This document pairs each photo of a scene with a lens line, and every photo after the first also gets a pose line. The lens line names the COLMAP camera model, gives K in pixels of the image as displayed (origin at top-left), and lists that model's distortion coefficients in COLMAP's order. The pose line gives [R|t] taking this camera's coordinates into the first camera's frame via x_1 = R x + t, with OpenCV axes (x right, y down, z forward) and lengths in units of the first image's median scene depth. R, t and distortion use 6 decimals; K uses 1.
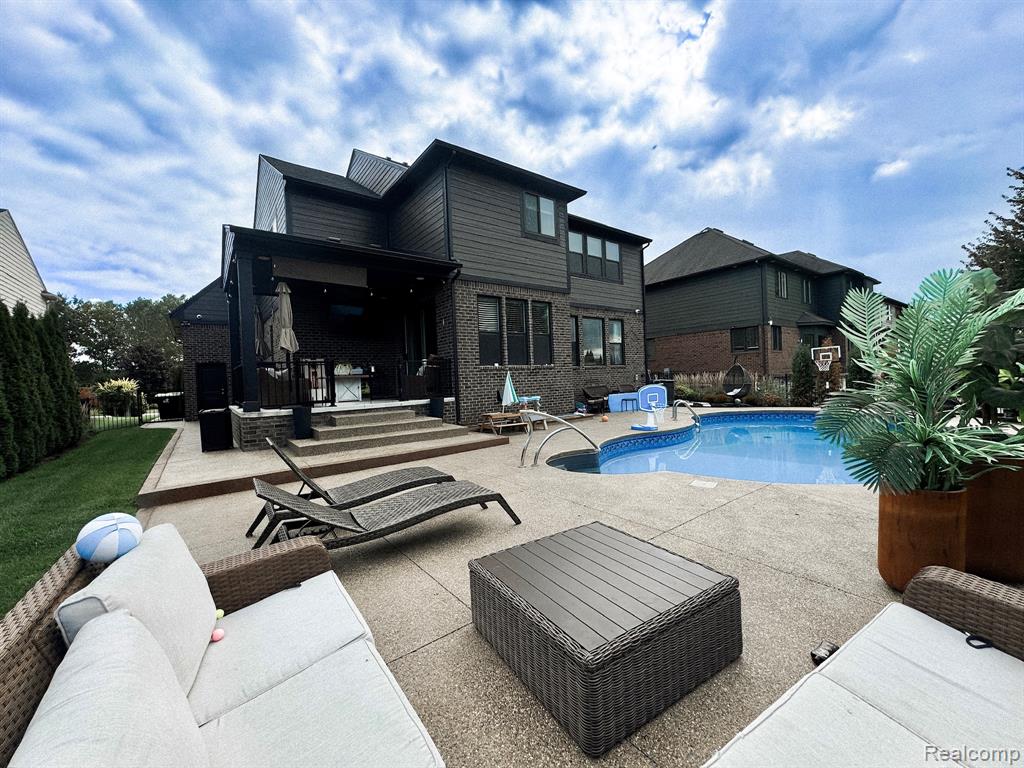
lens RADIAL K [[405.9, 0, 512.0], [0, 405.9, 384.0], [0, 0, 1]] dist [-0.002030, -0.000470]
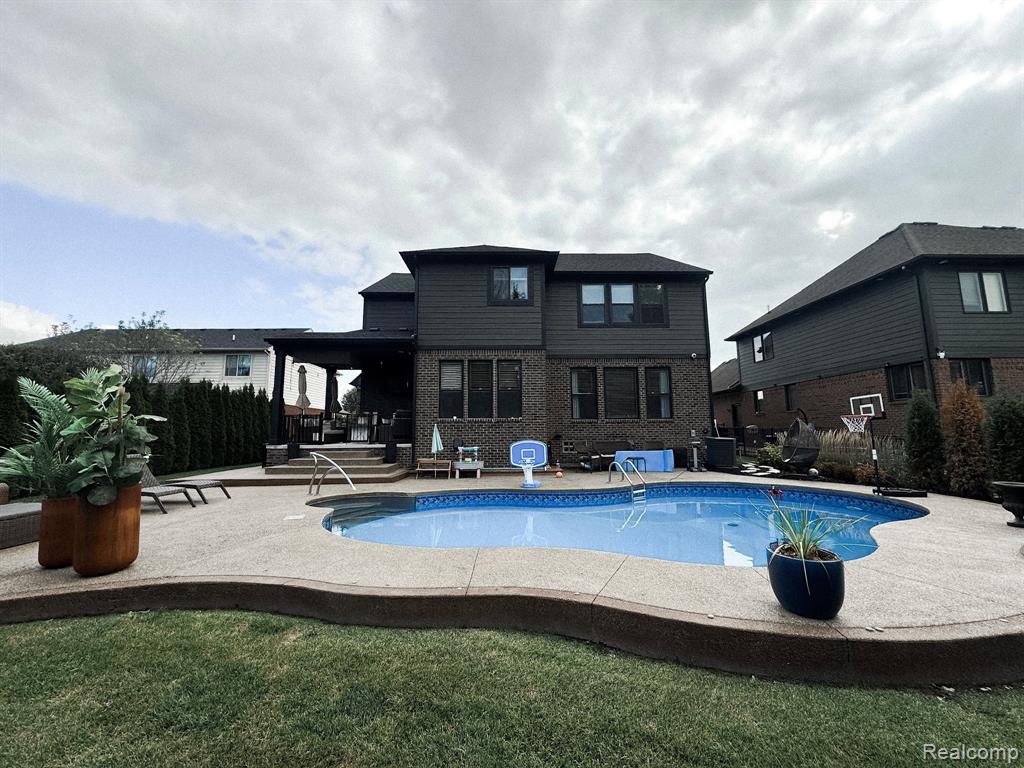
lens RADIAL K [[415.3, 0, 512.0], [0, 415.3, 384.0], [0, 0, 1]] dist [0.041705, -0.011720]
pose [[0.818394, -0.036847, -0.573475, 0.788144], [-0.031192, 0.993623, -0.108356, -0.019571], [0.573810, 0.106566, 0.812026, 0.115195]]
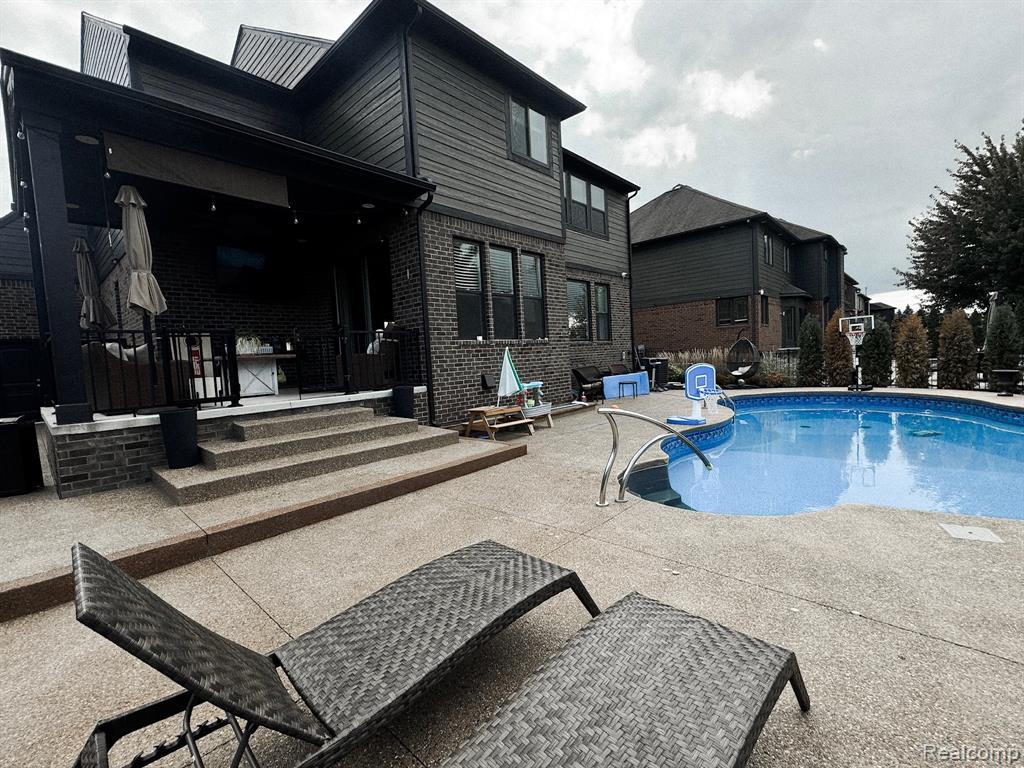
lens RADIAL K [[446.2, 0, 512.0], [0, 446.2, 384.0], [0, 0, 1]] dist [-0.001677, -0.000137]
pose [[0.984093, -0.021232, 0.176381, -0.122647], [0.013873, 0.998985, 0.042850, -0.000367], [-0.177112, -0.039722, 0.983389, 0.223859]]
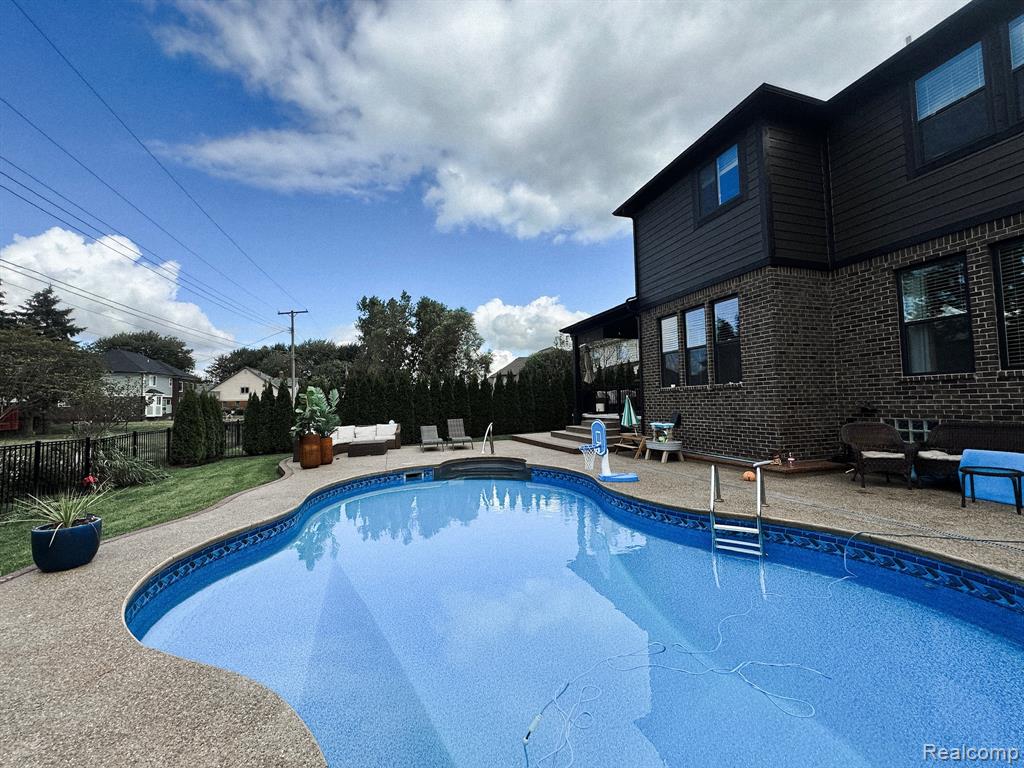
lens RADIAL K [[415.3, 0, 512.0], [0, 415.3, 384.0], [0, 0, 1]] dist [0.041705, -0.011720]
pose [[-0.317652, 0.004280, -0.948198, 1.003296], [0.025613, 0.999664, -0.004068, -0.058001], [0.947861, -0.025579, -0.317655, 0.960120]]
